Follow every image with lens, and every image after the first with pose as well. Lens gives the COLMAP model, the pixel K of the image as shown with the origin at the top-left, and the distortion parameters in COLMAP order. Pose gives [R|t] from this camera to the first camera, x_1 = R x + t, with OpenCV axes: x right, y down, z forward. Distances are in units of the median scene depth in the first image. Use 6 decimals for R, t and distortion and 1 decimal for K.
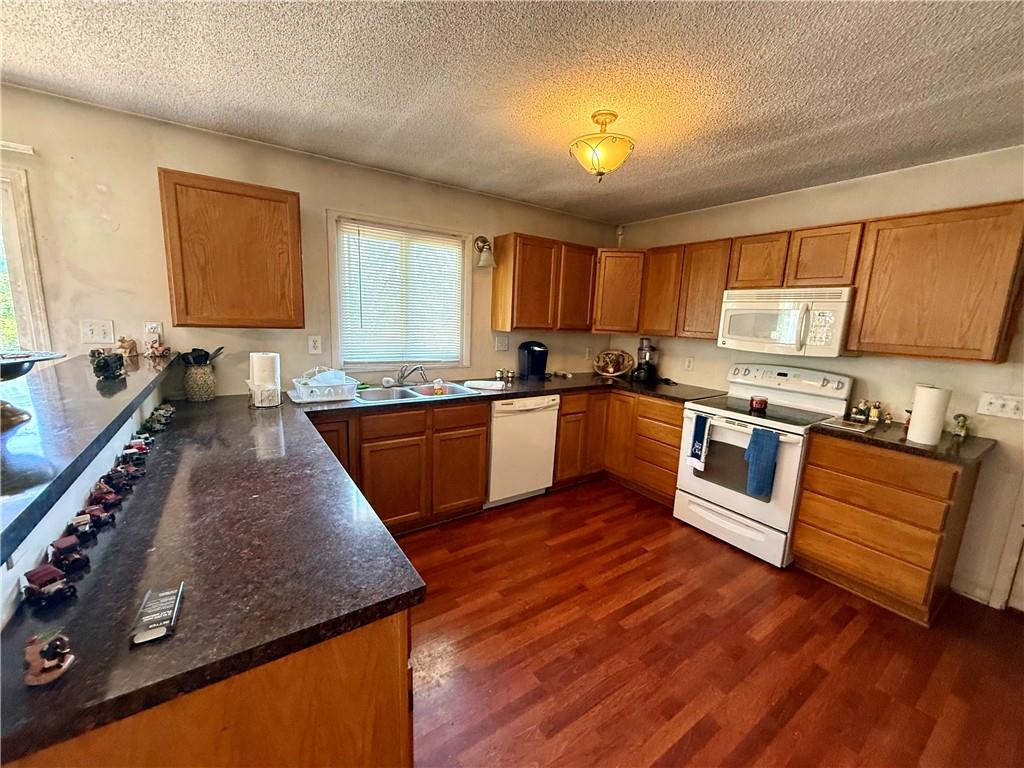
lens RADIAL K [[410.0, 0, 513.8], [0, 410.0, 384.5], [0, 0, 1]] dist [-0.000205, 0.000547]
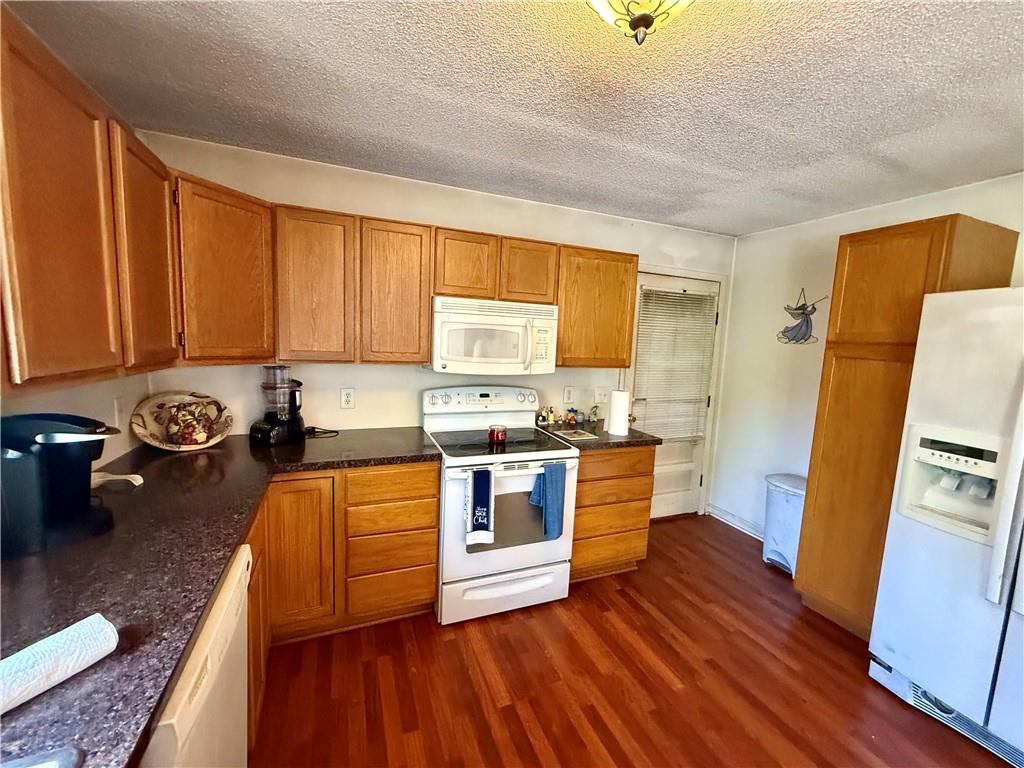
lens RADIAL K [[410.0, 0, 513.8], [0, 410.0, 384.5], [0, 0, 1]] dist [-0.000205, 0.000547]
pose [[0.209255, -0.140604, 0.967700, -0.212428], [0.129253, 0.984903, 0.115154, -0.153073], [-0.969281, 0.100981, 0.224269, 0.781896]]
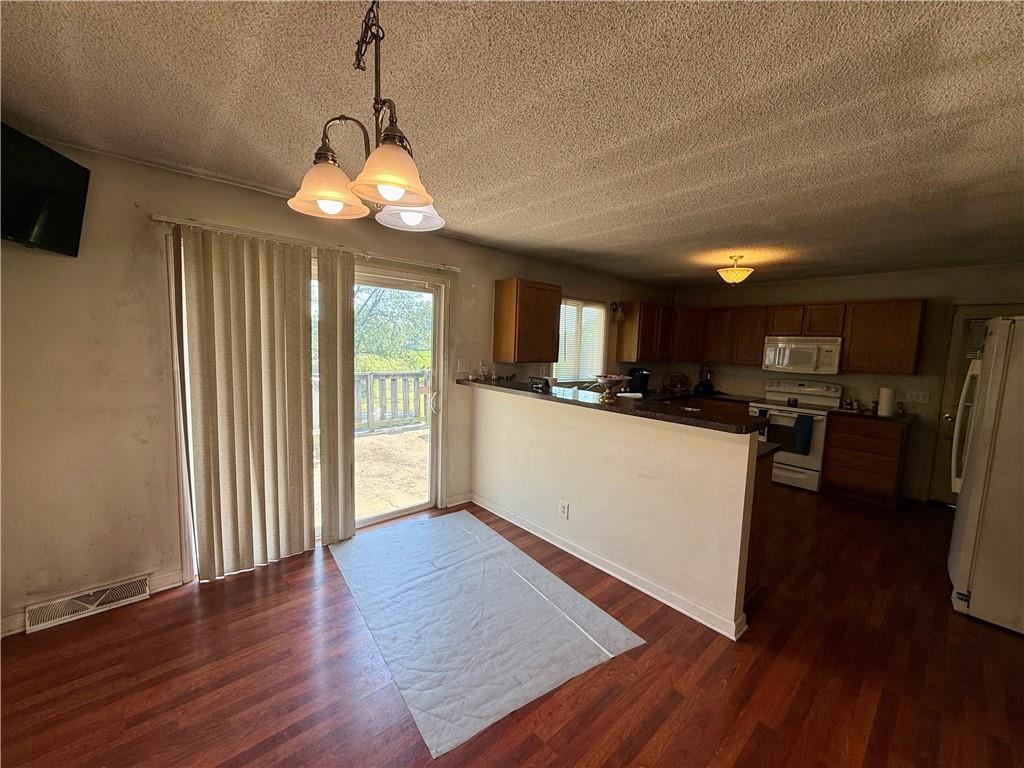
lens RADIAL K [[410.0, 0, 513.8], [0, 410.0, 384.5], [0, 0, 1]] dist [-0.000205, 0.000547]
pose [[0.991173, -0.019592, 0.131120, -0.812364], [0.027946, 0.997674, -0.062182, 0.049550], [-0.129597, 0.065297, 0.989414, -0.577176]]
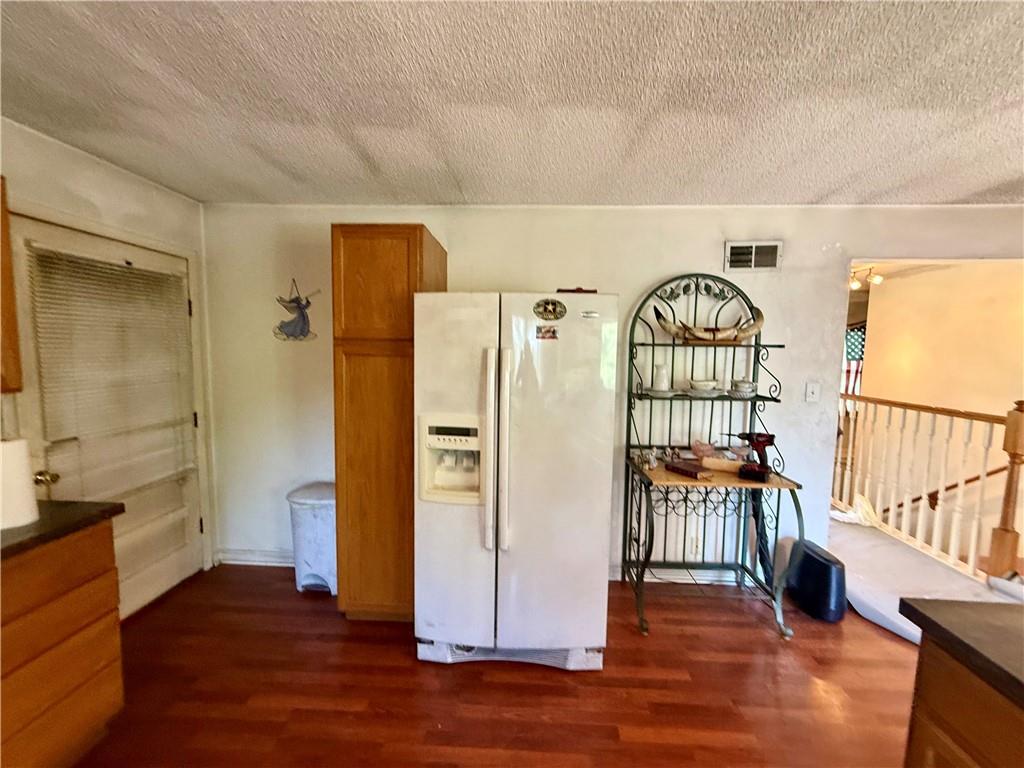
lens RADIAL K [[410.0, 0, 513.8], [0, 410.0, 384.5], [0, 0, 1]] dist [-0.000205, 0.000547]
pose [[-0.794451, -0.104898, 0.598200, 0.004653], [0.053787, 0.968948, 0.241344, -0.143924], [-0.604941, 0.223912, -0.764140, 0.745478]]
